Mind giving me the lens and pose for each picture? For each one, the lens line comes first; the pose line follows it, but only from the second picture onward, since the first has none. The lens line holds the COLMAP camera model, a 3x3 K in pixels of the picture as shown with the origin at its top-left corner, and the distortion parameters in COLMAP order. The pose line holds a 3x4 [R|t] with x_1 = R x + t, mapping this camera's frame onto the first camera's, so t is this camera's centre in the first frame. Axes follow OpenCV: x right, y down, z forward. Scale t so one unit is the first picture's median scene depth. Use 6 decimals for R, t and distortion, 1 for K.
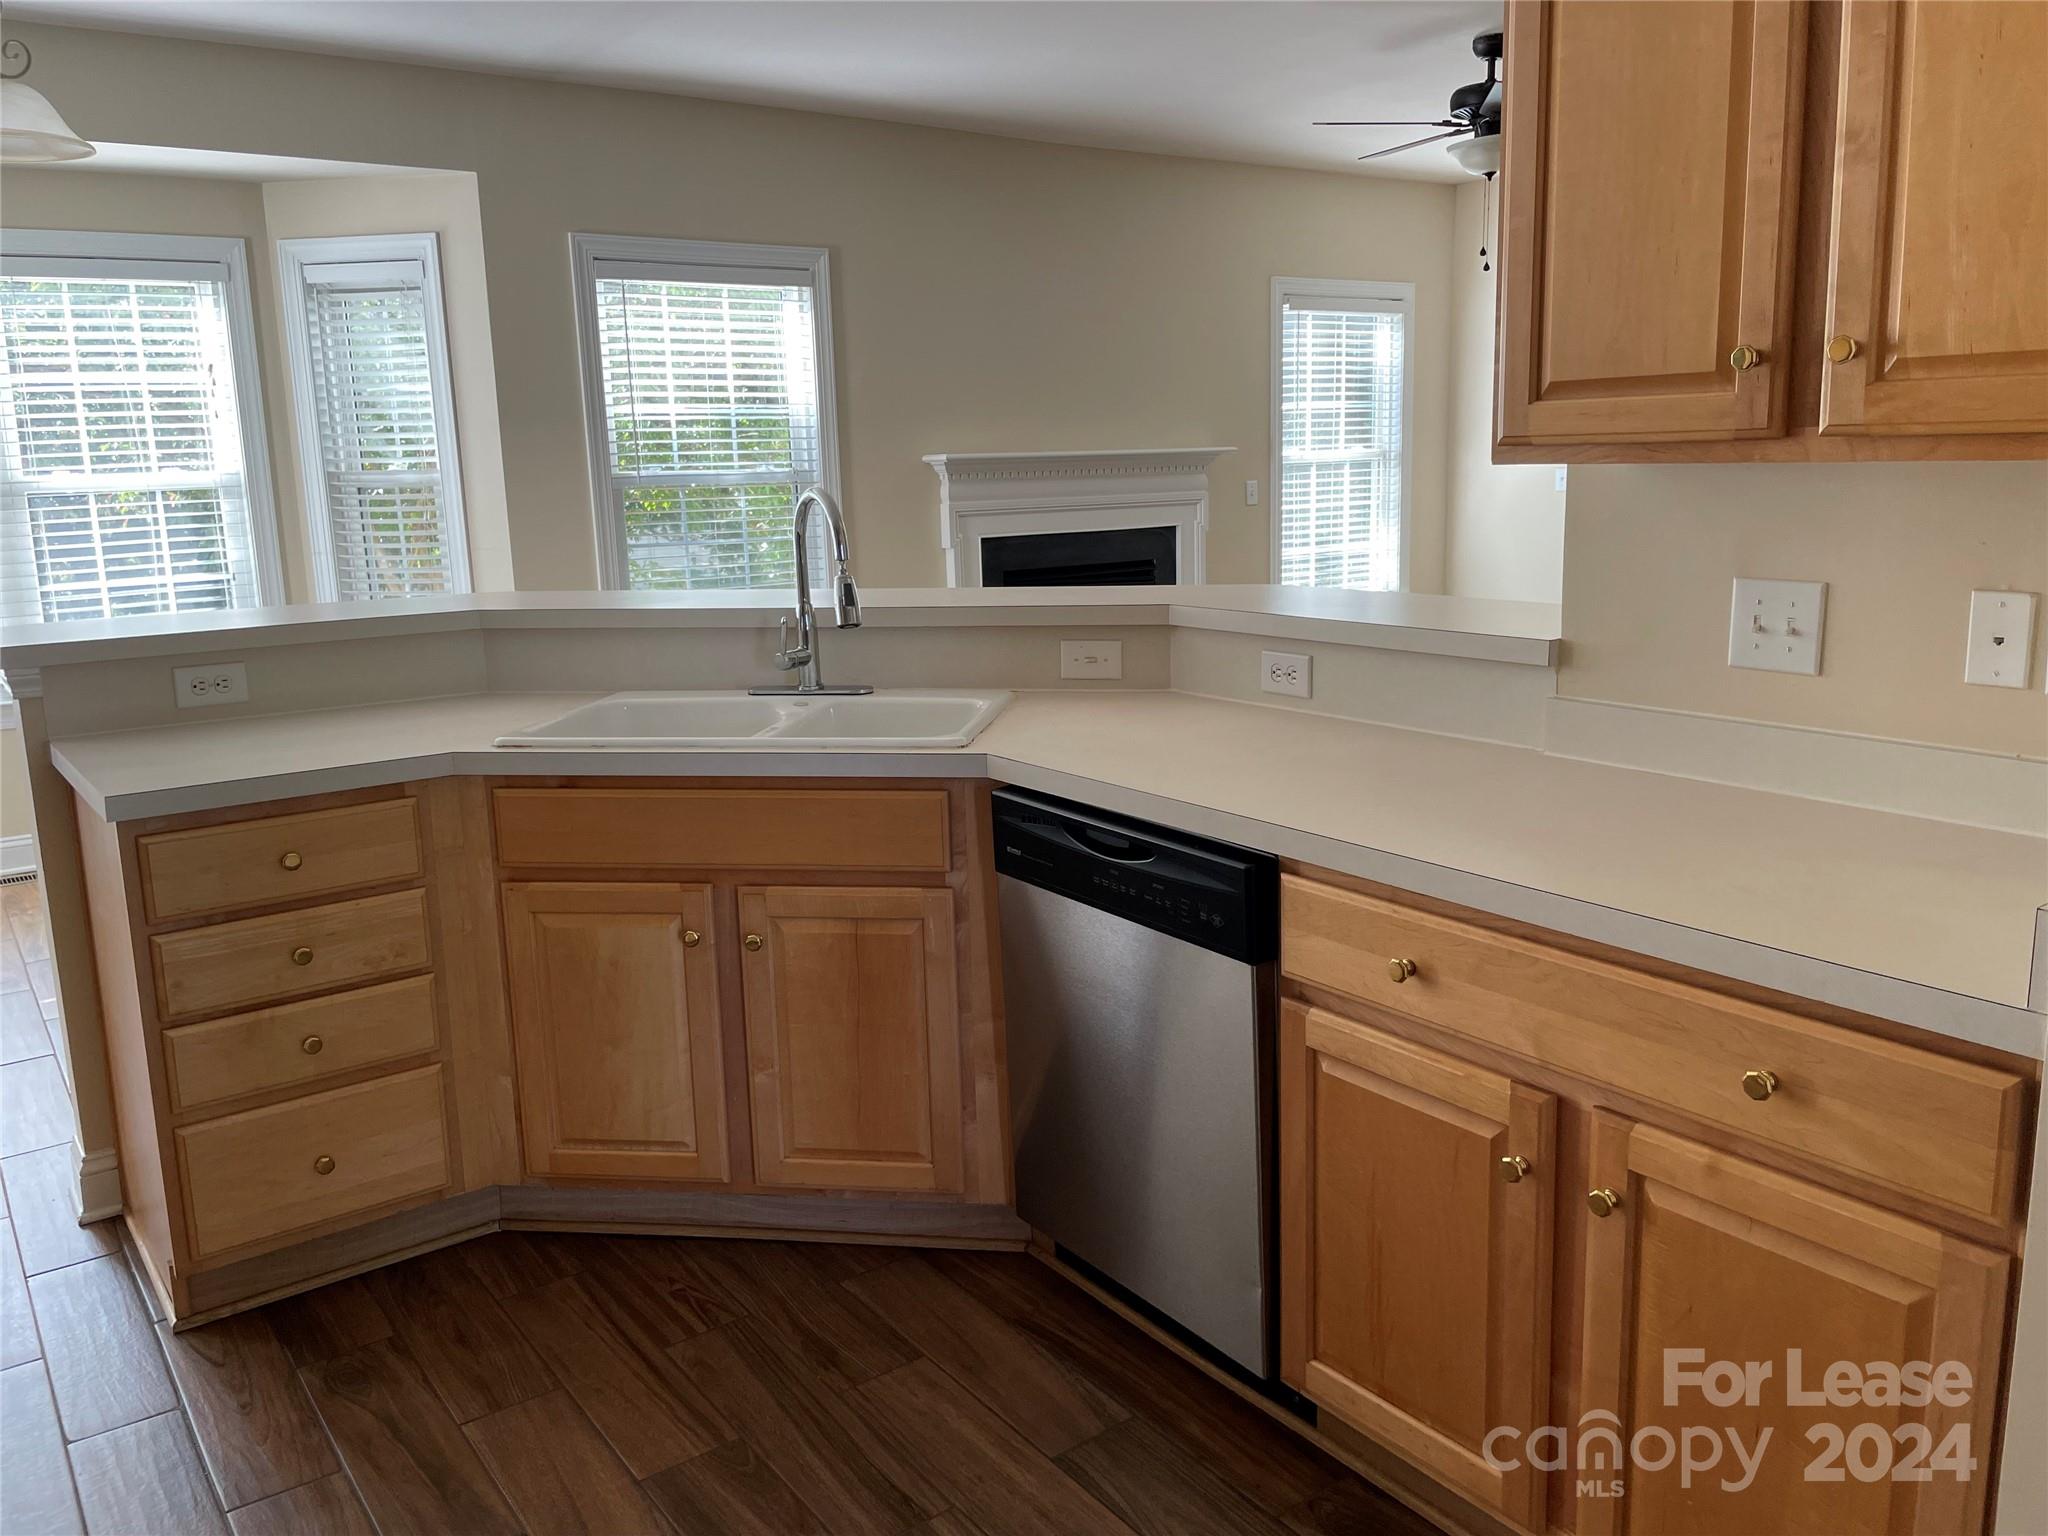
lens RADIAL K [[1552.9, 0, 1034.3], [0, 1552.9, 749.4], [0, 0, 1]] dist [0.076374, -0.118793]
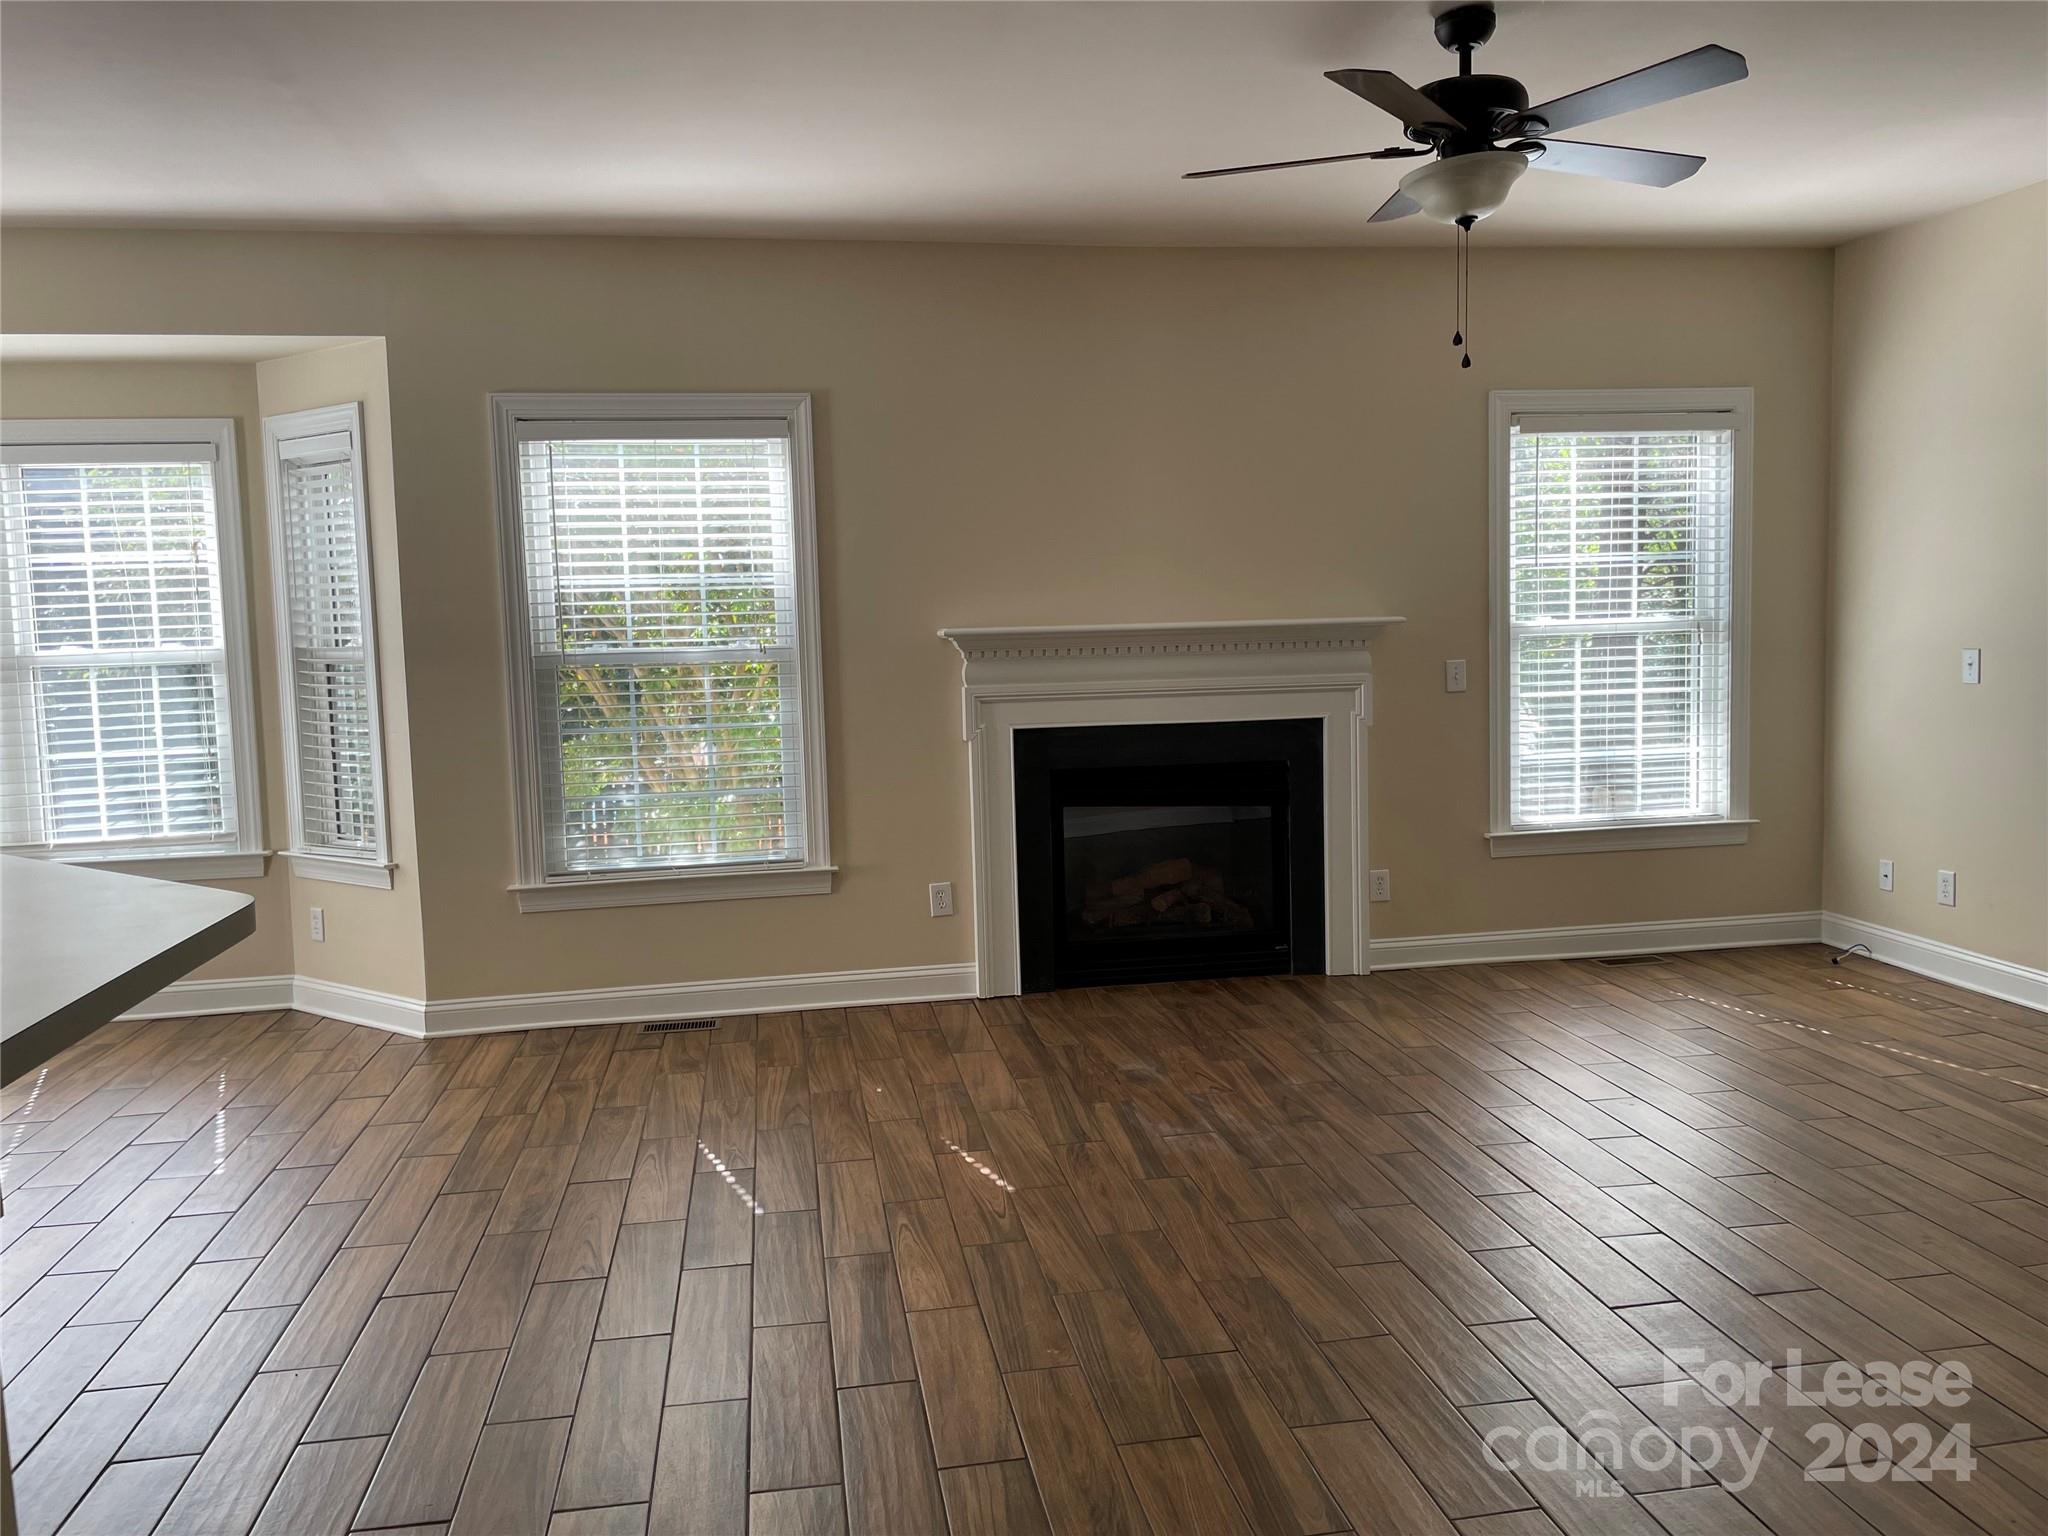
lens RADIAL K [[1552.9, 0, 1034.3], [0, 1552.9, 749.4], [0, 0, 1]] dist [0.076374, -0.118793]
pose [[0.893112, 0.042164, -0.447853, 0.393385], [-0.081558, 0.994275, -0.069036, -0.082911], [0.442378, 0.098183, 0.891438, 0.334846]]
